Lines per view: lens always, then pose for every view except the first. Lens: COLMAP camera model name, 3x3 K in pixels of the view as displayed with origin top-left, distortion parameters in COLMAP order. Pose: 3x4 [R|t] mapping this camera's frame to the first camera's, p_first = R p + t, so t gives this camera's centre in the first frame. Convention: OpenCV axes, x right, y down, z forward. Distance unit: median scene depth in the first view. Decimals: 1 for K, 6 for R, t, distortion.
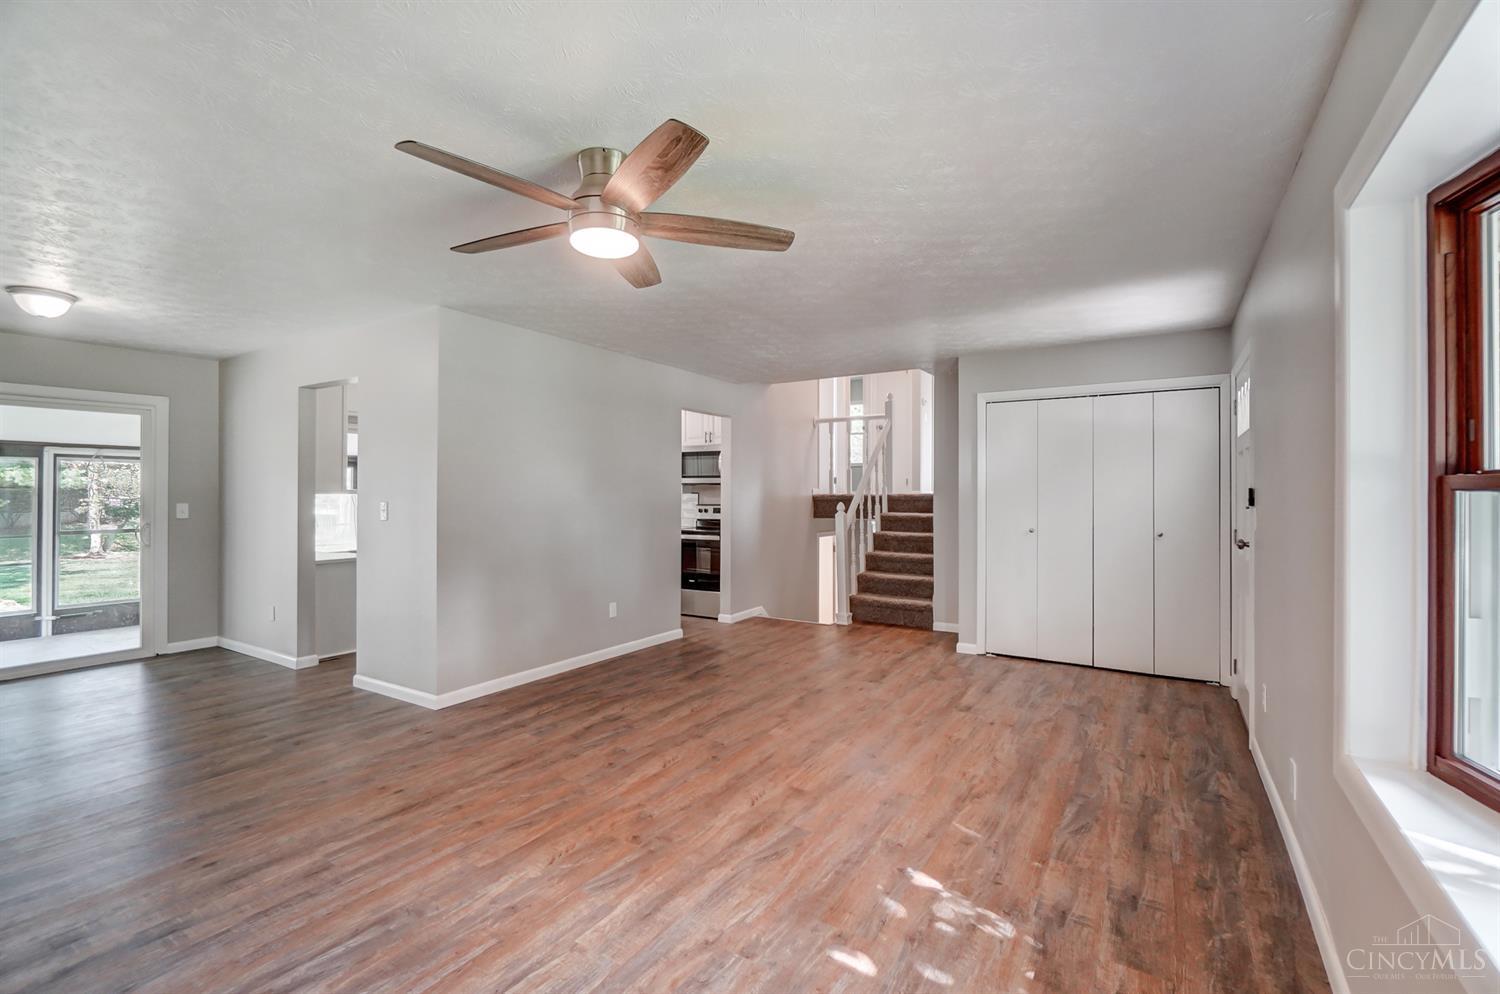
lens RADIAL K [[666.1, 0, 734.3], [0, 666.1, 490.3], [0, 0, 1]] dist [-0.002237, -0.002297]
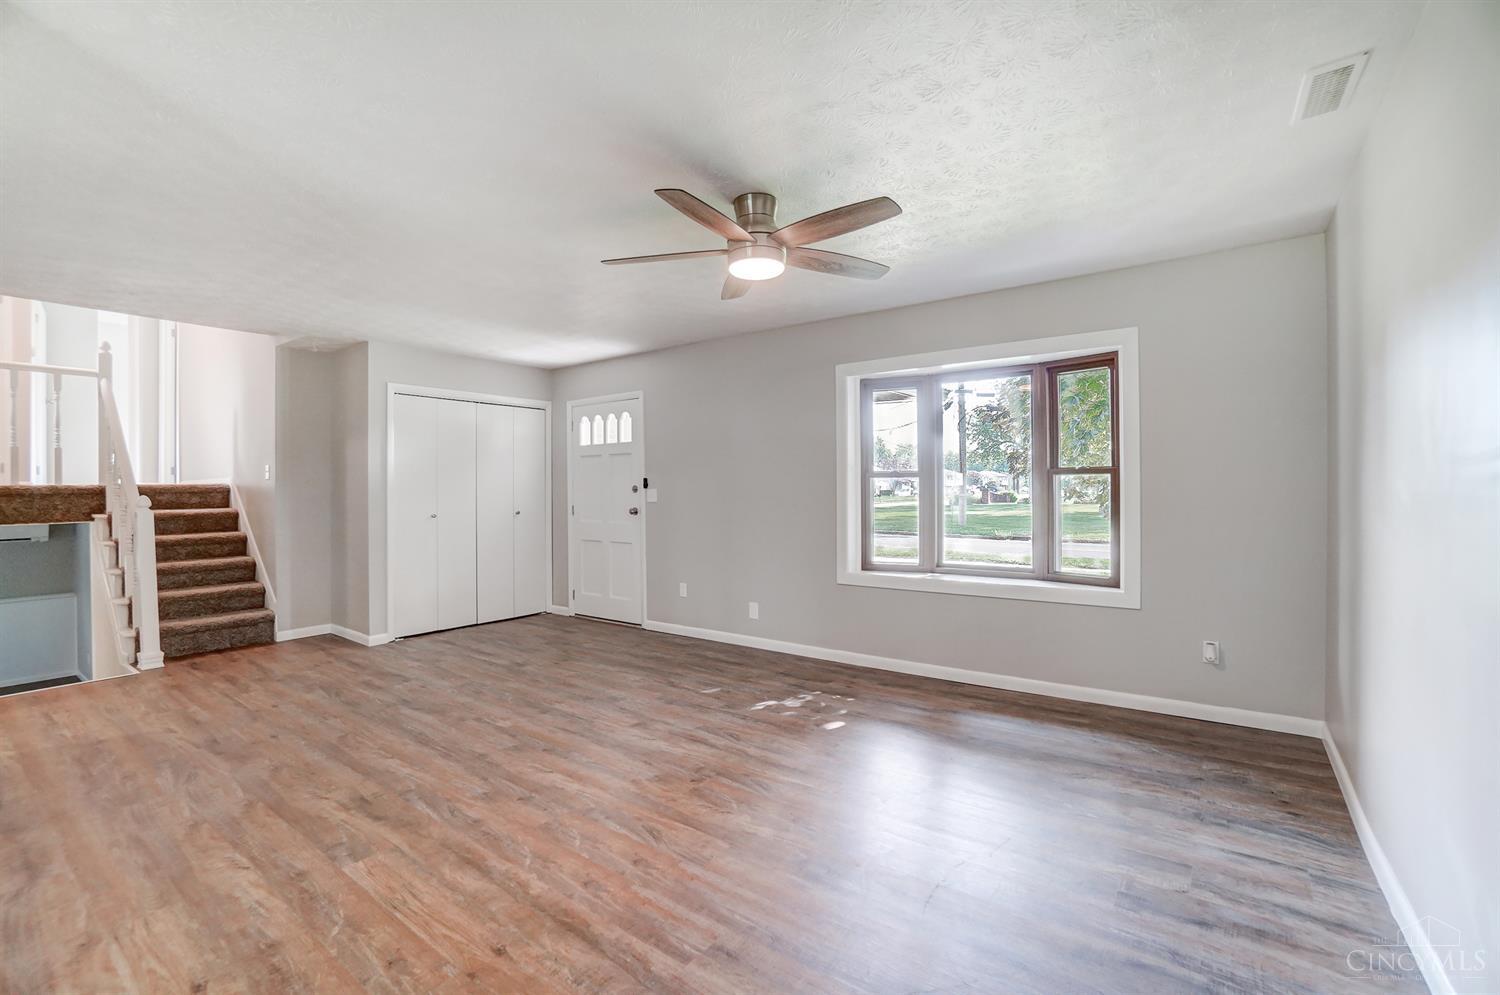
lens RADIAL K [[666.1, 0, 746.9], [0, 666.1, 488.2], [0, 0, 1]] dist [-0.002237, -0.002297]
pose [[0.067417, -0.006499, 0.997704, -1.118165], [0.002393, 0.999977, 0.006352, 0.015760], [-0.997722, 0.001960, 0.067431, 0.733665]]
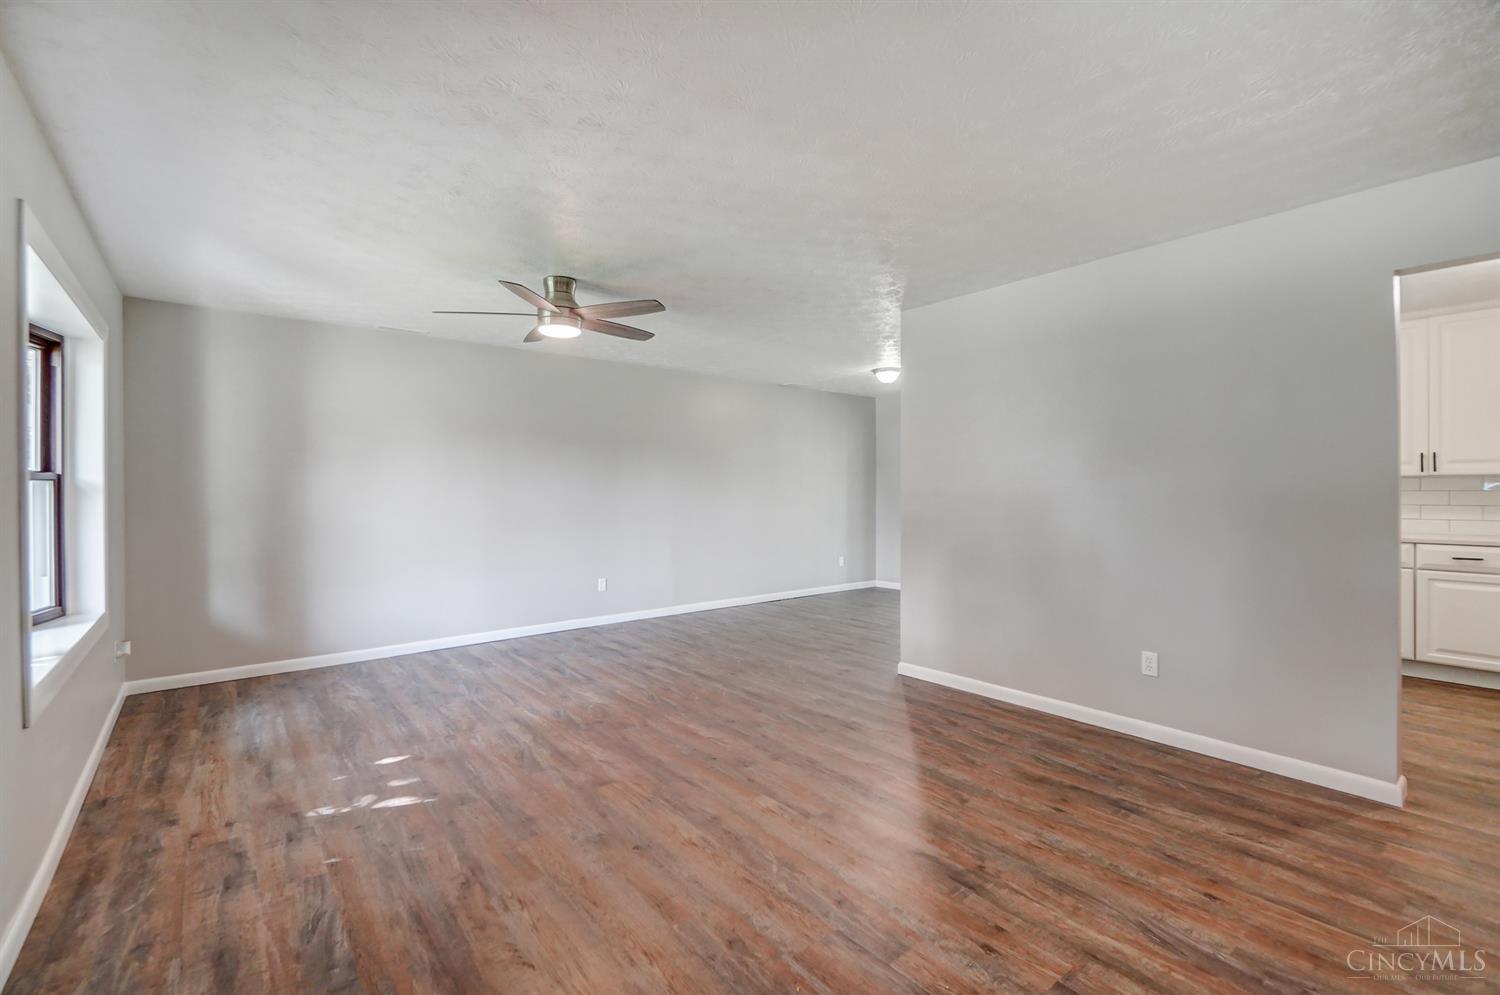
lens RADIAL K [[666.1, 0, 733.9], [0, 666.1, 497.2], [0, 0, 1]] dist [-0.002237, -0.002297]
pose [[-0.330932, 0.010683, -0.943594, 0.959650], [0.011545, 0.999907, 0.007271, 0.031525], [0.943584, -0.008488, -0.331024, 1.533328]]
